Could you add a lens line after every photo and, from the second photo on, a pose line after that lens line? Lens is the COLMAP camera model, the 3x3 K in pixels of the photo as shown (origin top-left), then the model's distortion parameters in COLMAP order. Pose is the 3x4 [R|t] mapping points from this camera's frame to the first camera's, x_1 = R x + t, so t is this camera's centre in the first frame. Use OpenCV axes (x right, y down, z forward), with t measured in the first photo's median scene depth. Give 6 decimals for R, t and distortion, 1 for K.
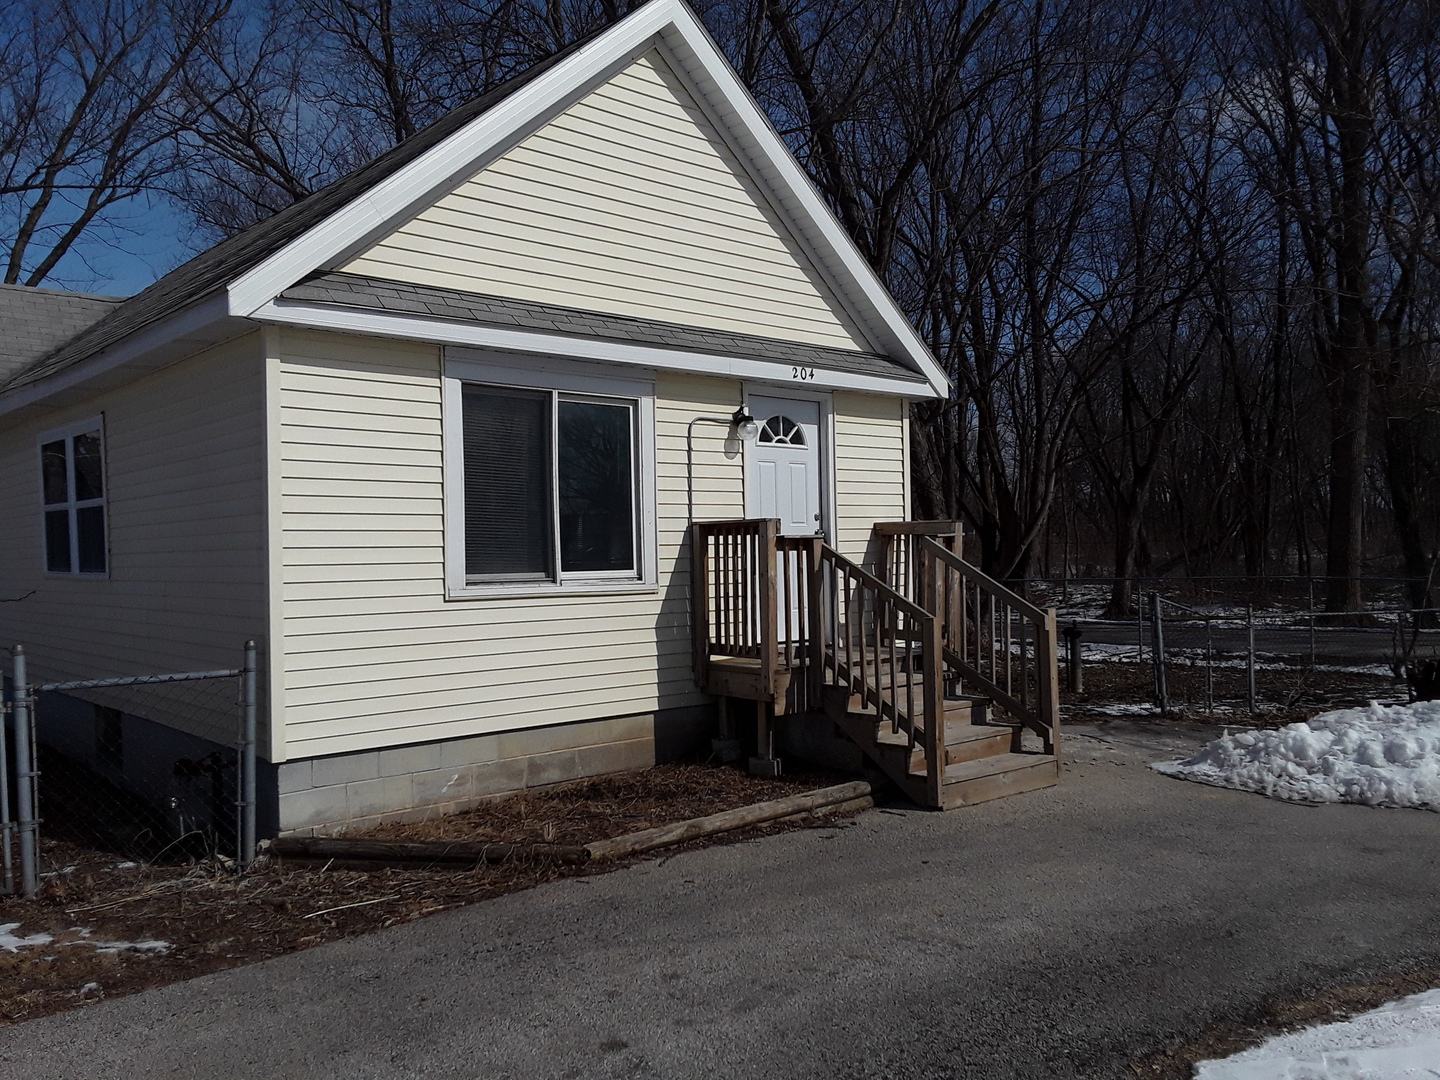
lens RADIAL K [[1184.9, 0, 721.2], [0, 1184.9, 545.0], [0, 0, 1]] dist [0.097730, -0.117960]
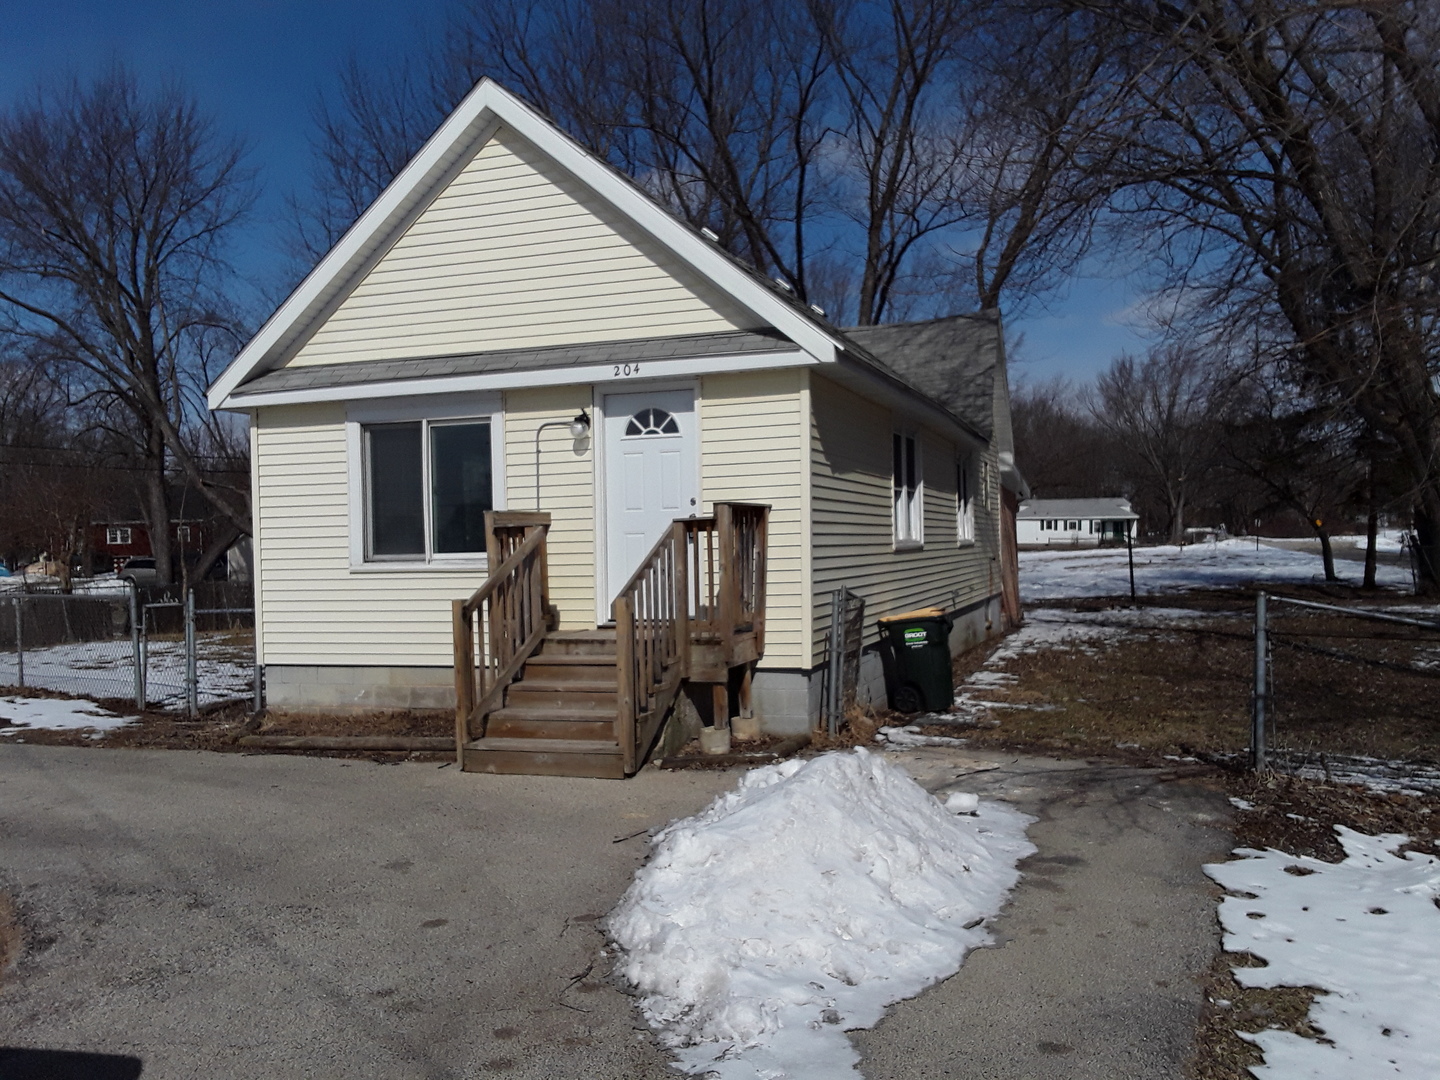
lens RADIAL K [[1184.9, 0, 719.5], [0, 1184.9, 541.6], [0, 0, 1]] dist [0.097730, -0.117960]
pose [[0.477790, 0.005393, -0.878457, 1.106759], [0.021200, 0.999619, 0.017667, -0.007388], [0.878218, -0.027065, 0.477494, 0.589601]]
